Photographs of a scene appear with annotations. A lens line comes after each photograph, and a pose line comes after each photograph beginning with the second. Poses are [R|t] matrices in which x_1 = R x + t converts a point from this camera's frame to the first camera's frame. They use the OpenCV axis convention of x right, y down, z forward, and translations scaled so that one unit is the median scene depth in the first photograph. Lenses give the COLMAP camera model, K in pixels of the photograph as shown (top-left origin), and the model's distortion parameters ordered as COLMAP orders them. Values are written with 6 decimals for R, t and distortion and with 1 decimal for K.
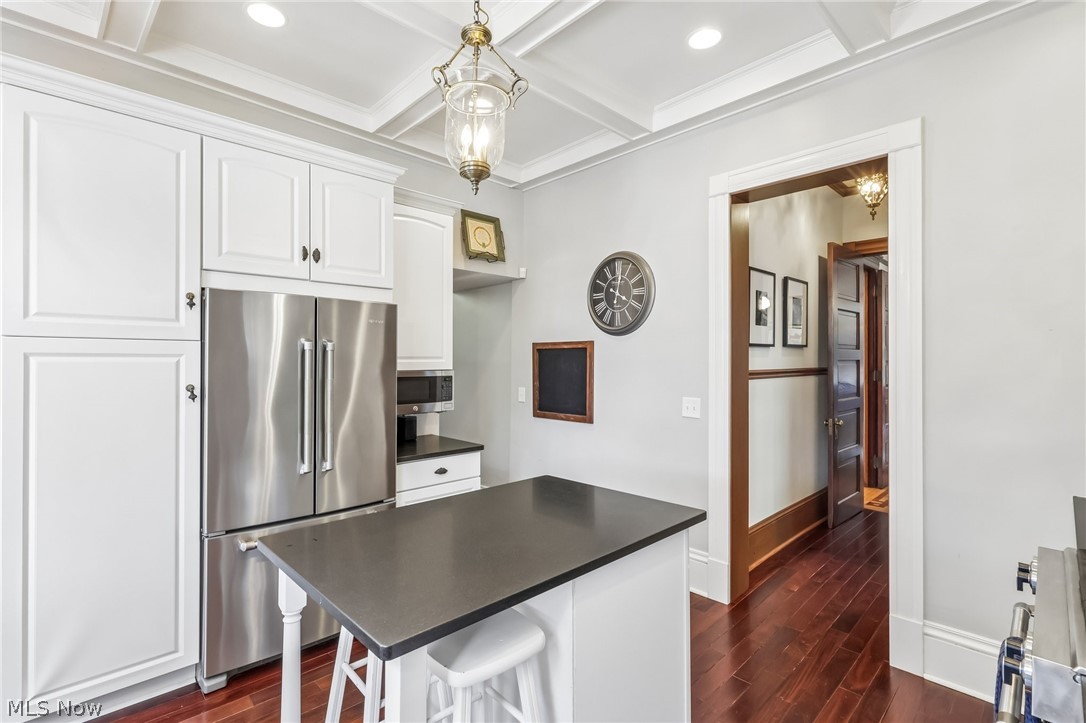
lens RADIAL K [[528.0, 0, 551.2], [0, 528.0, 362.2], [0, 0, 1]] dist [0.001474, 0.000418]
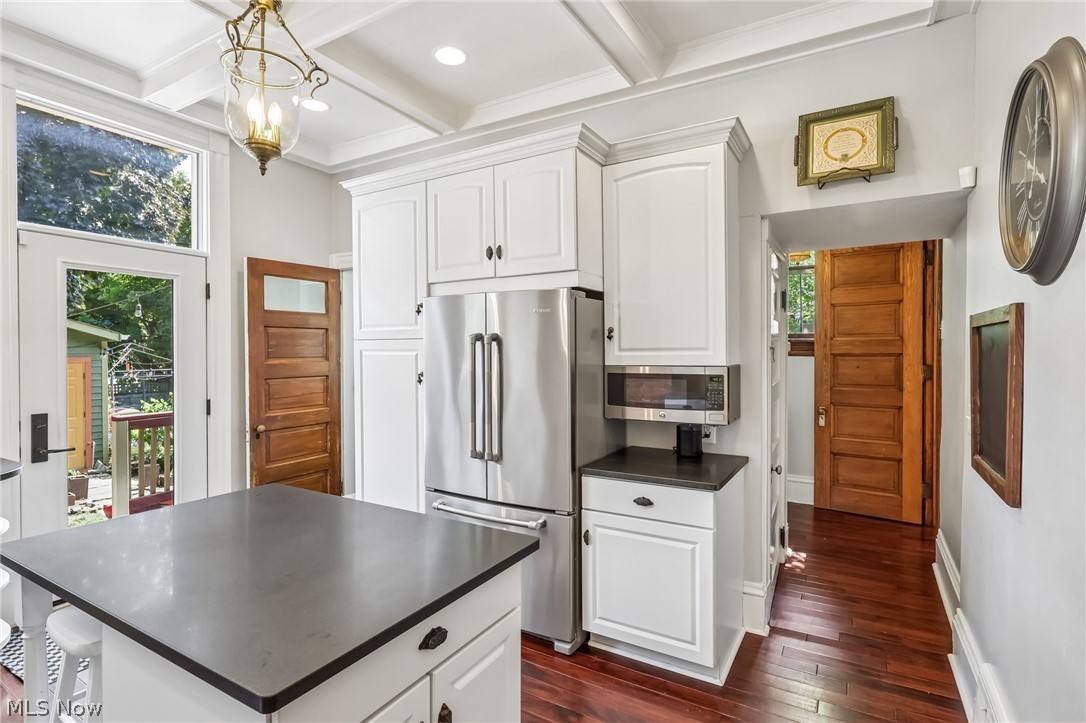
lens RADIAL K [[528.0, 0, 551.2], [0, 528.0, 362.2], [0, 0, 1]] dist [0.001474, 0.000418]
pose [[0.241671, 0.013397, -0.970266, 0.464430], [0.000451, 0.999903, 0.013919, -0.000498], [0.970358, -0.003802, 0.241641, 0.668860]]
